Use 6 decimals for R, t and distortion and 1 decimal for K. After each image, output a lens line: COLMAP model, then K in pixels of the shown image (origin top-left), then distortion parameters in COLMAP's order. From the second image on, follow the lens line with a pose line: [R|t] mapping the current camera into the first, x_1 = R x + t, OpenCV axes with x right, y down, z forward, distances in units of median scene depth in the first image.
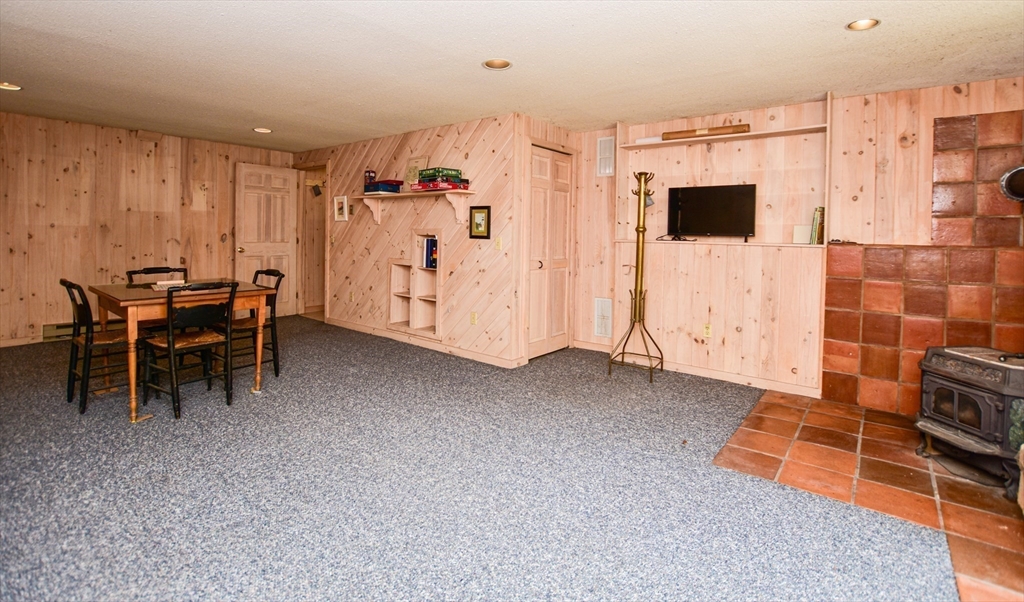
lens RADIAL K [[473.9, 0, 512.9], [0, 473.9, 241.5], [0, 0, 1]] dist [-0.022200, -0.000152]
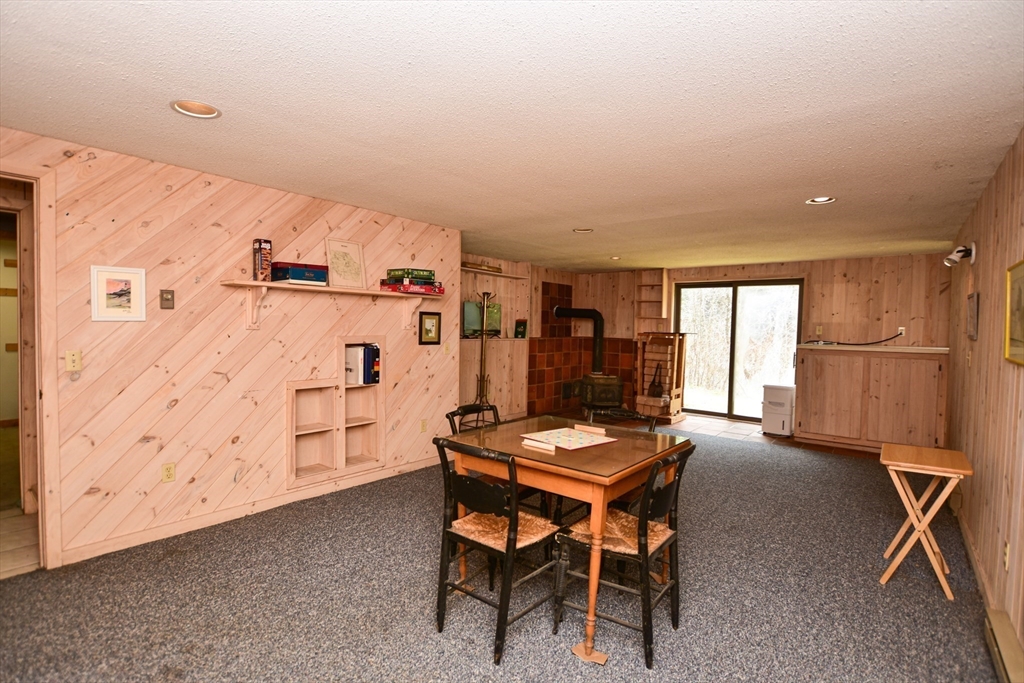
lens RADIAL K [[481.2, 0, 512.0], [0, 481.2, 341.5], [0, 0, 1]] dist [-0.000485, -0.000100]
pose [[0.025712, -0.048644, 0.998485, -1.063914], [-0.002198, 0.998810, 0.048716, -0.061571], [-0.999667, -0.003447, 0.025574, 0.789703]]
